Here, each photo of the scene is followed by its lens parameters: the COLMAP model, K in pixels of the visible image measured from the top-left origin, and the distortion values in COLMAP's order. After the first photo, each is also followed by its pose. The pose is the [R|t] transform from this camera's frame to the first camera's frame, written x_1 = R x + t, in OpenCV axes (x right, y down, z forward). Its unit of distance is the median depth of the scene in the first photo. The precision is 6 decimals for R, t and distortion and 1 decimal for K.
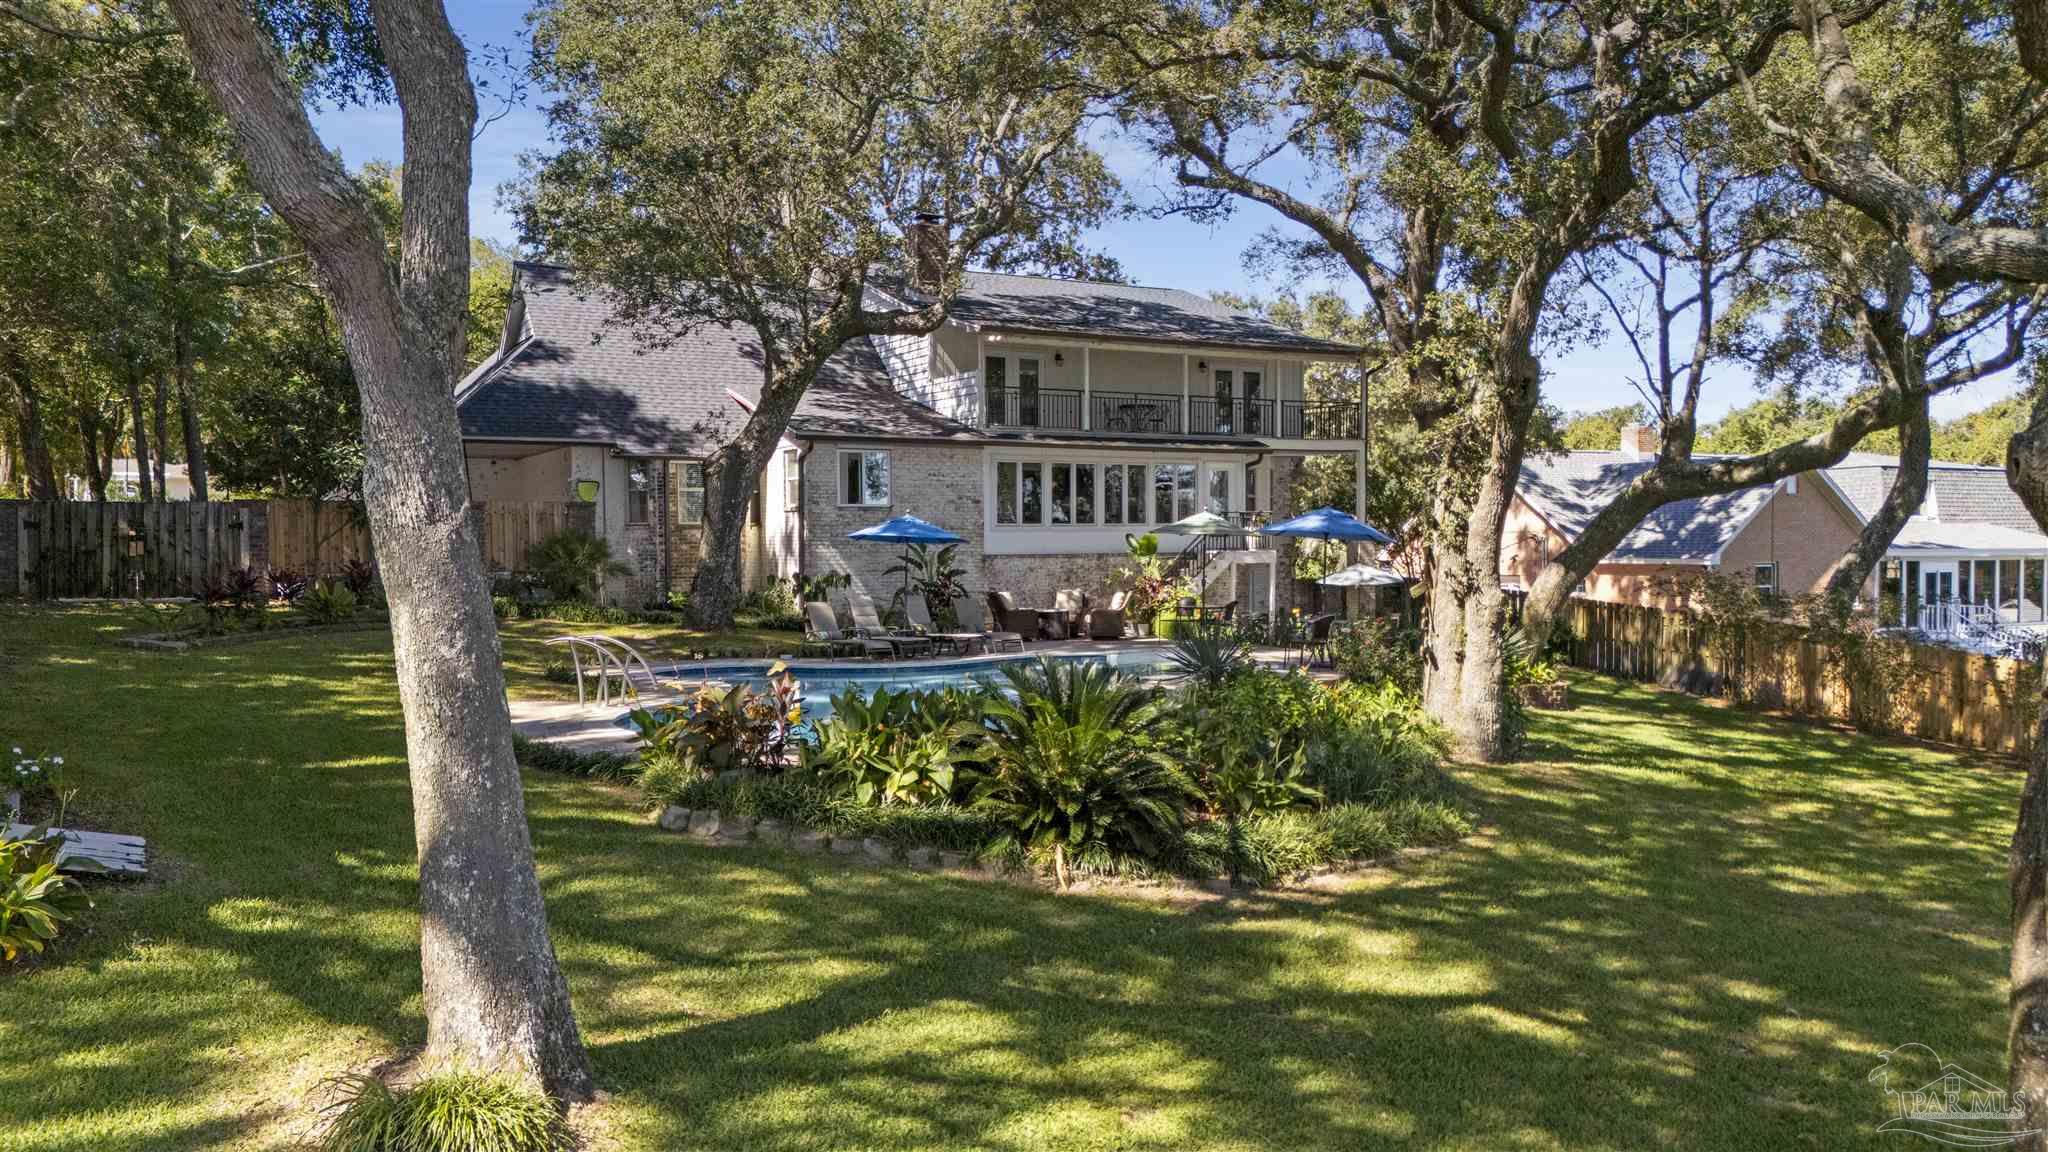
lens RADIAL K [[1489.1, 0, 1024.0], [0, 1489.1, 576.0], [0, 0, 1]] dist [-0.003398, -0.002836]
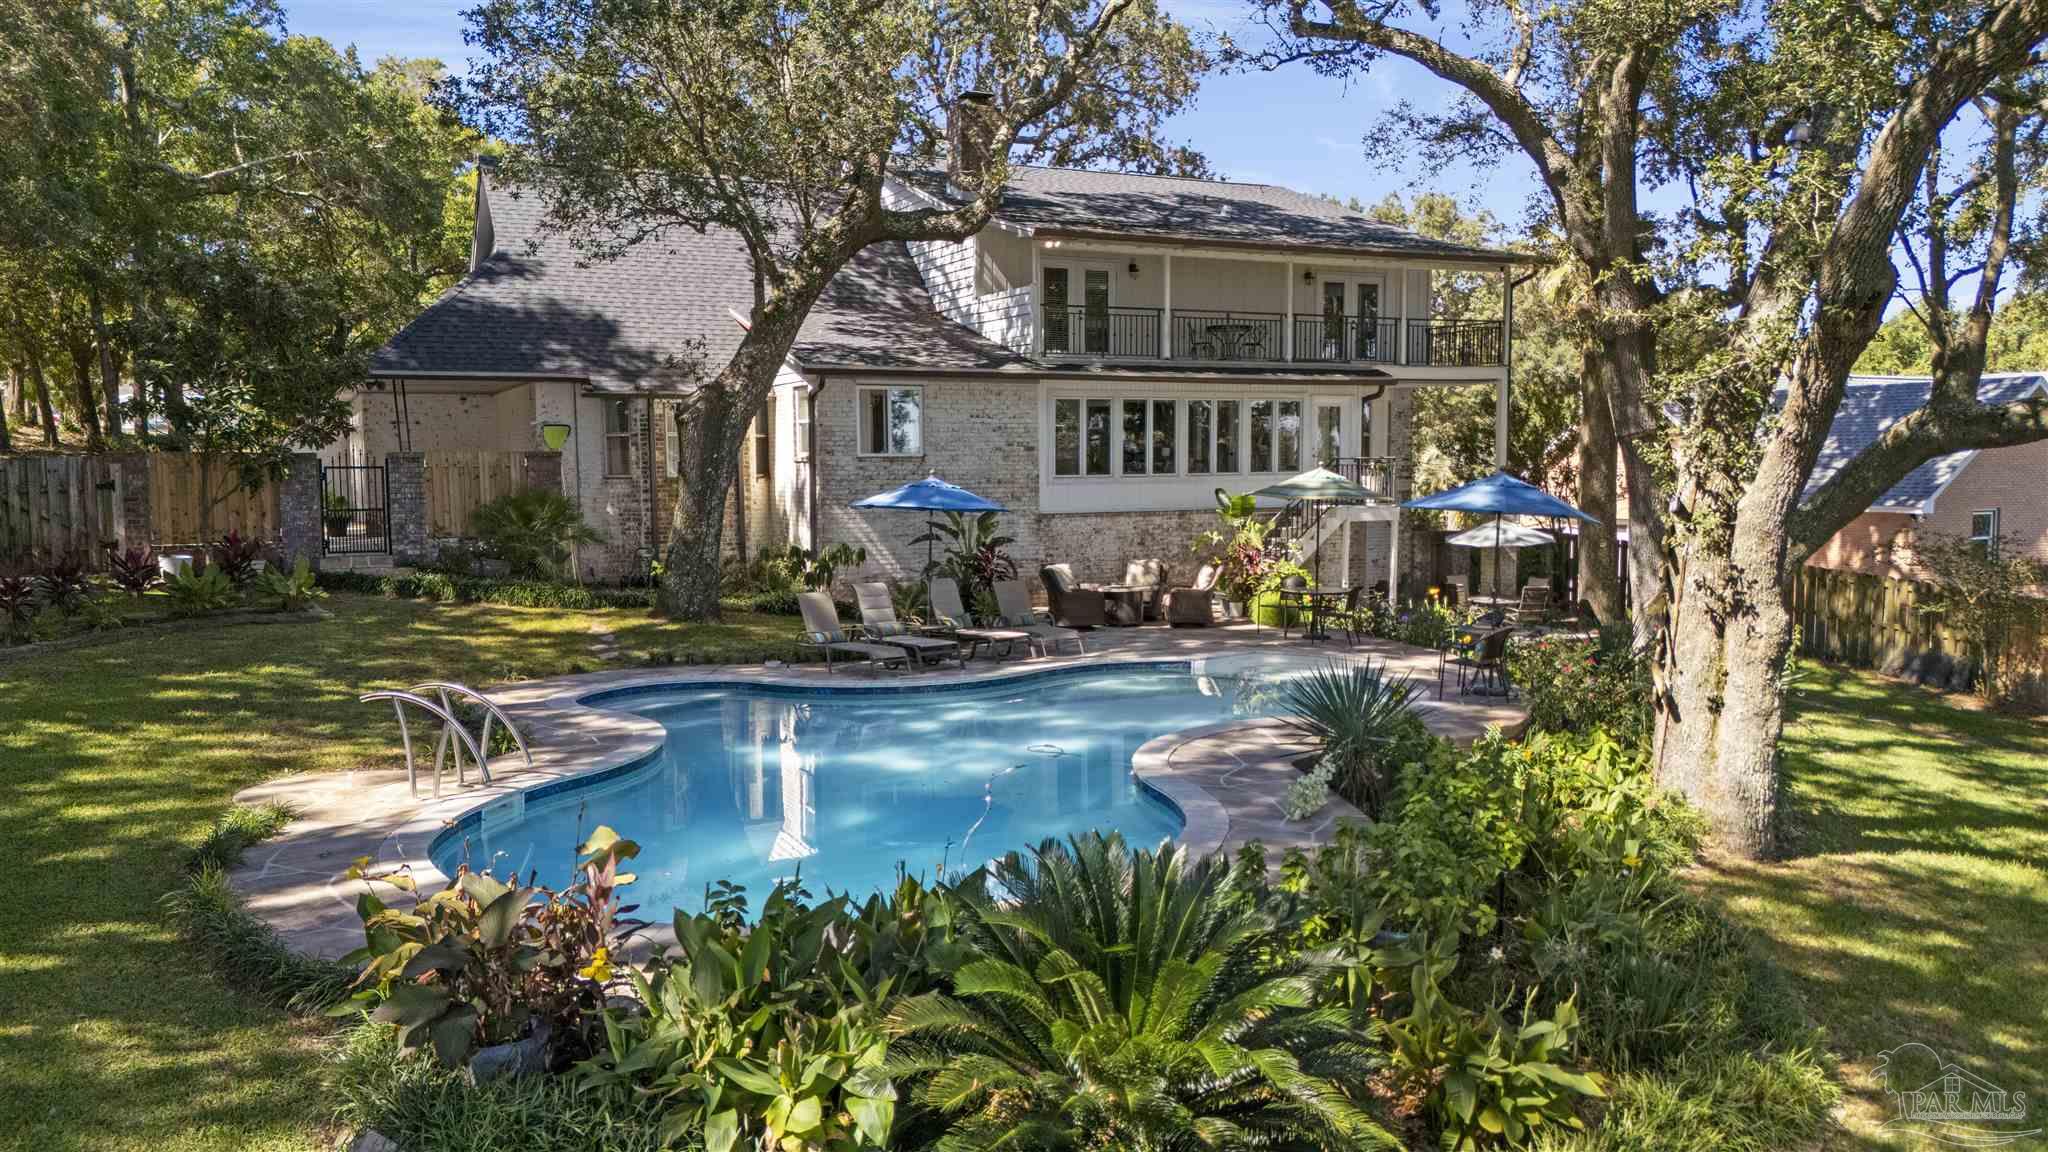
lens RADIAL K [[1481.0, 0, 1015.3], [0, 1481.0, 574.9], [0, 0, 1]] dist [0.009818, 0.001592]
pose [[0.998240, 0.003858, -0.059172, 0.008141], [-0.000470, 0.998364, 0.057169, -0.027563], [0.059295, -0.057041, 0.996609, 0.192859]]
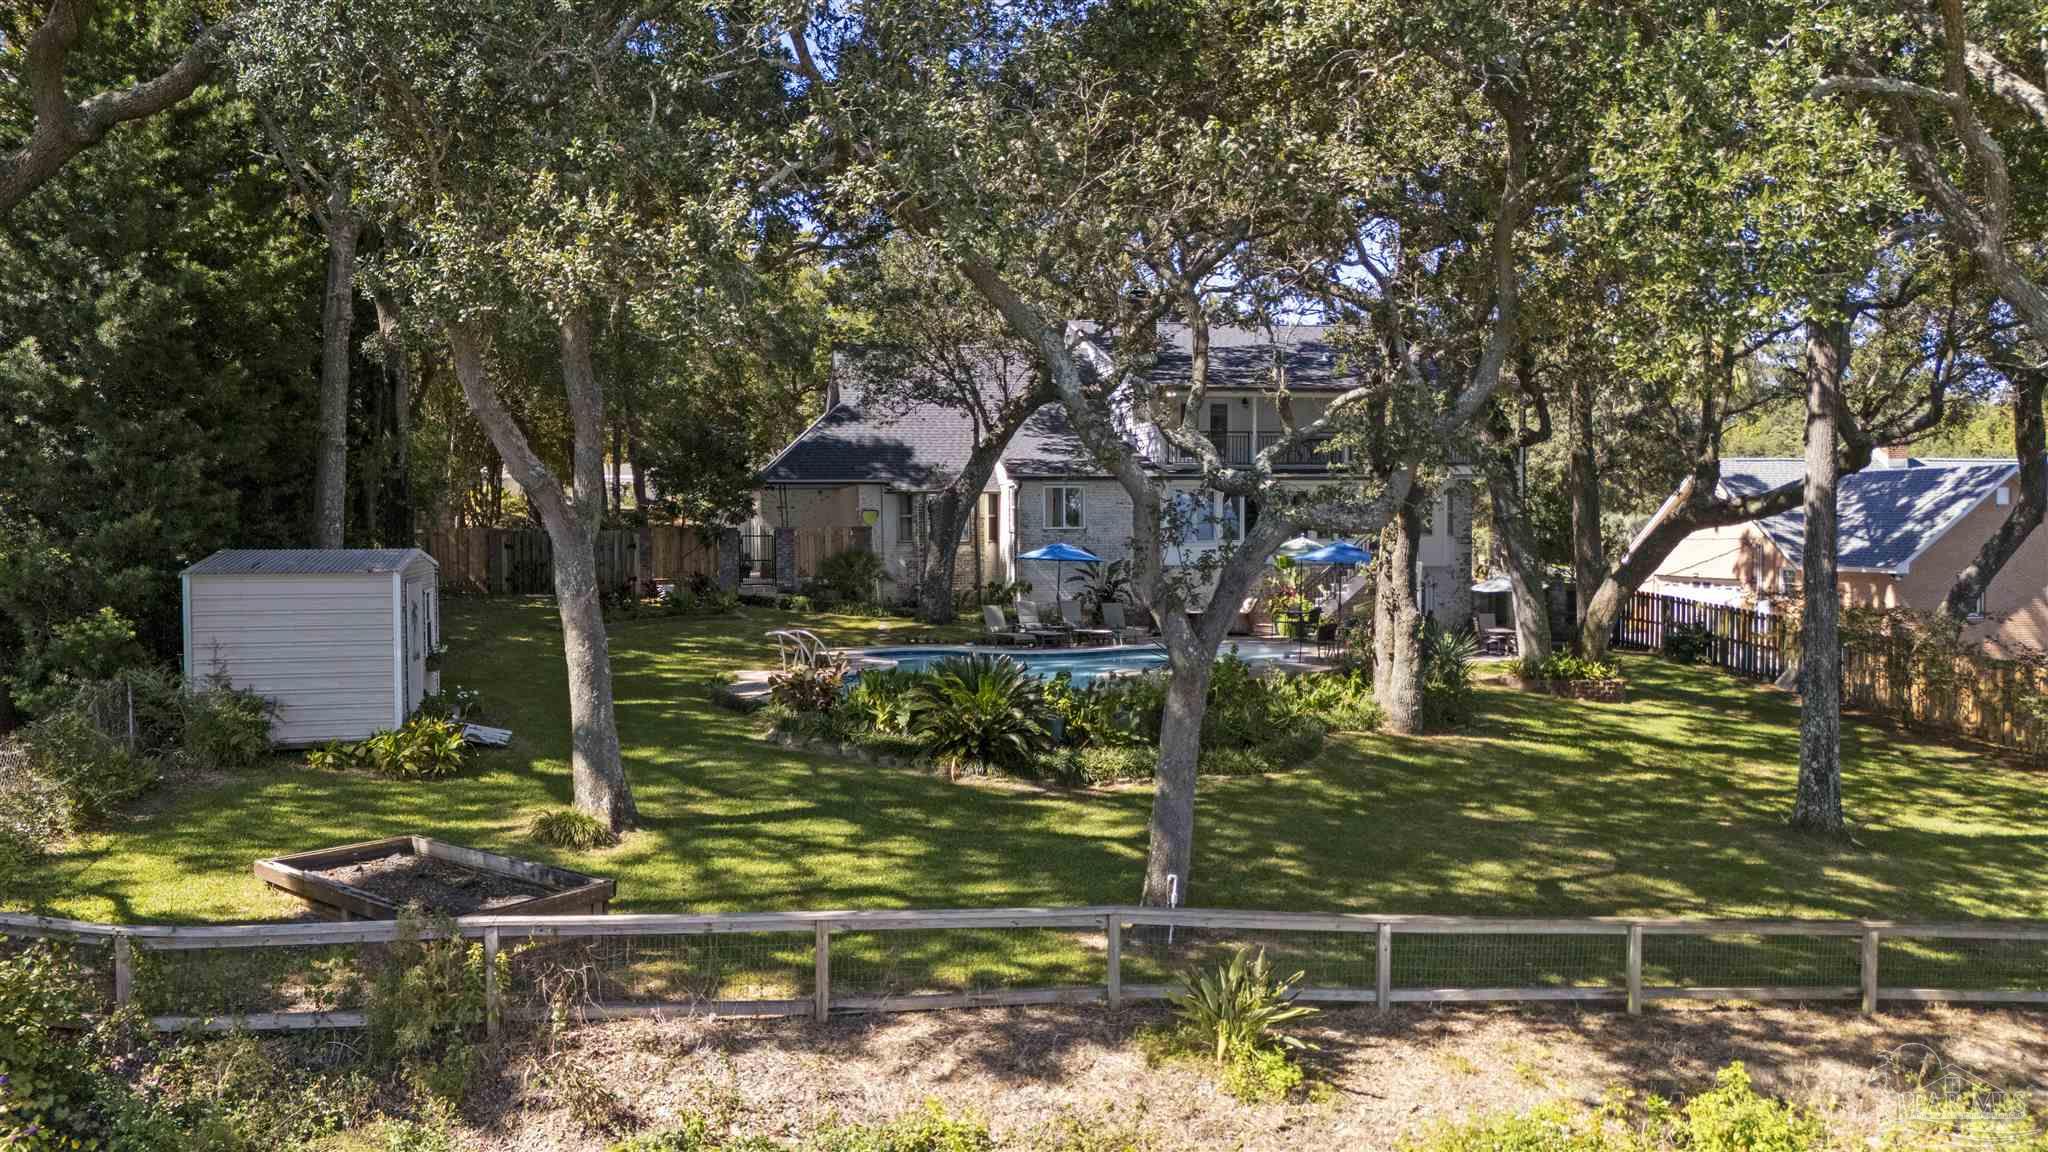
lens RADIAL K [[1489.1, 0, 1024.0], [0, 1489.1, 576.0], [0, 0, 1]] dist [-0.003398, -0.002836]
pose [[0.958448, 0.008440, -0.285143, 0.225574], [-0.004314, 0.999877, 0.015097, -0.024610], [0.285235, -0.013240, 0.958366, -0.258462]]
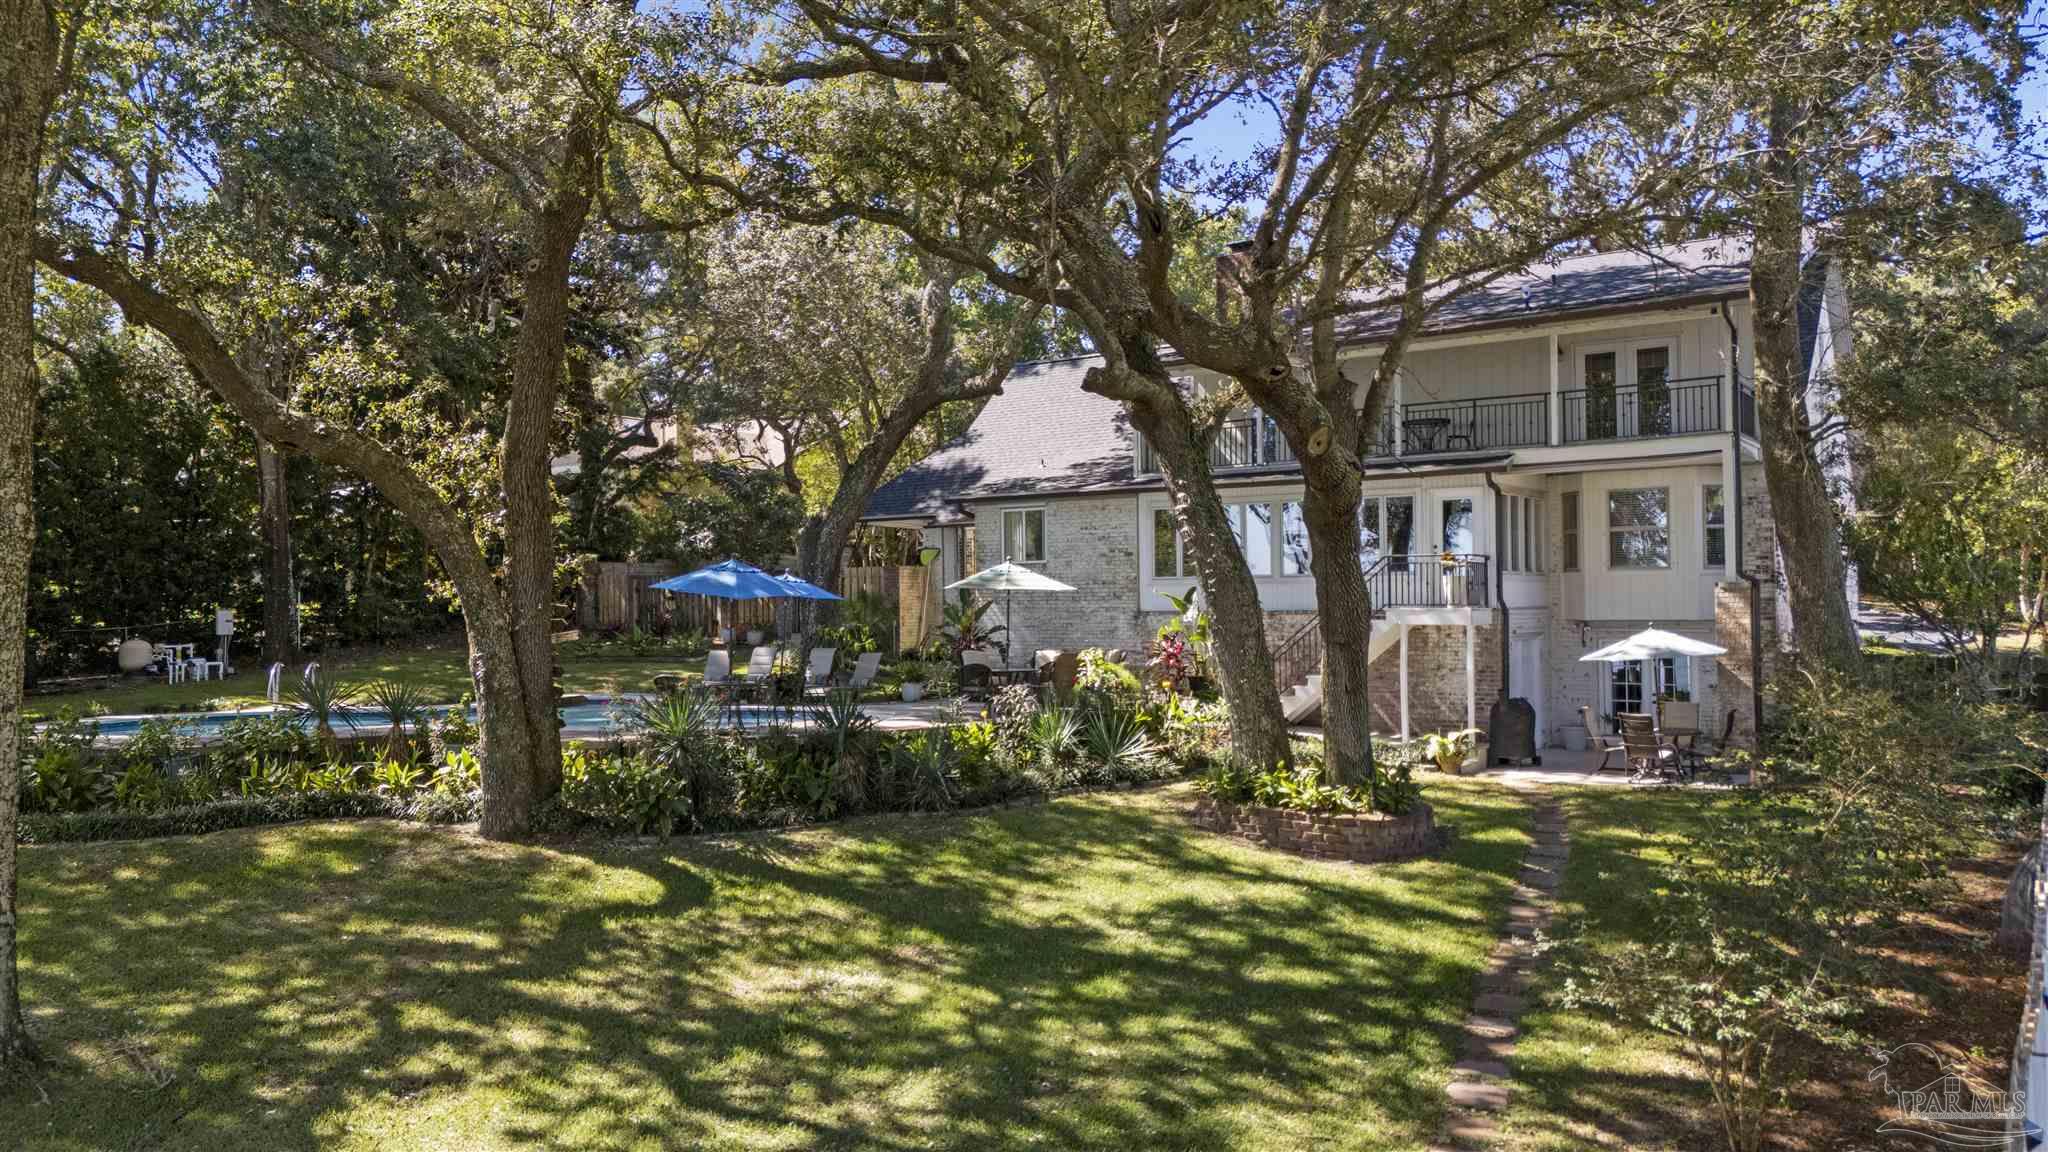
lens RADIAL K [[1489.1, 0, 1024.0], [0, 1489.1, 576.0], [0, 0, 1]] dist [-0.003398, -0.002836]
pose [[0.357256, 0.001281, -0.934006, 0.829690], [-0.005995, 0.999982, -0.000922, -0.034656], [0.933987, 0.005929, 0.357257, 0.599989]]
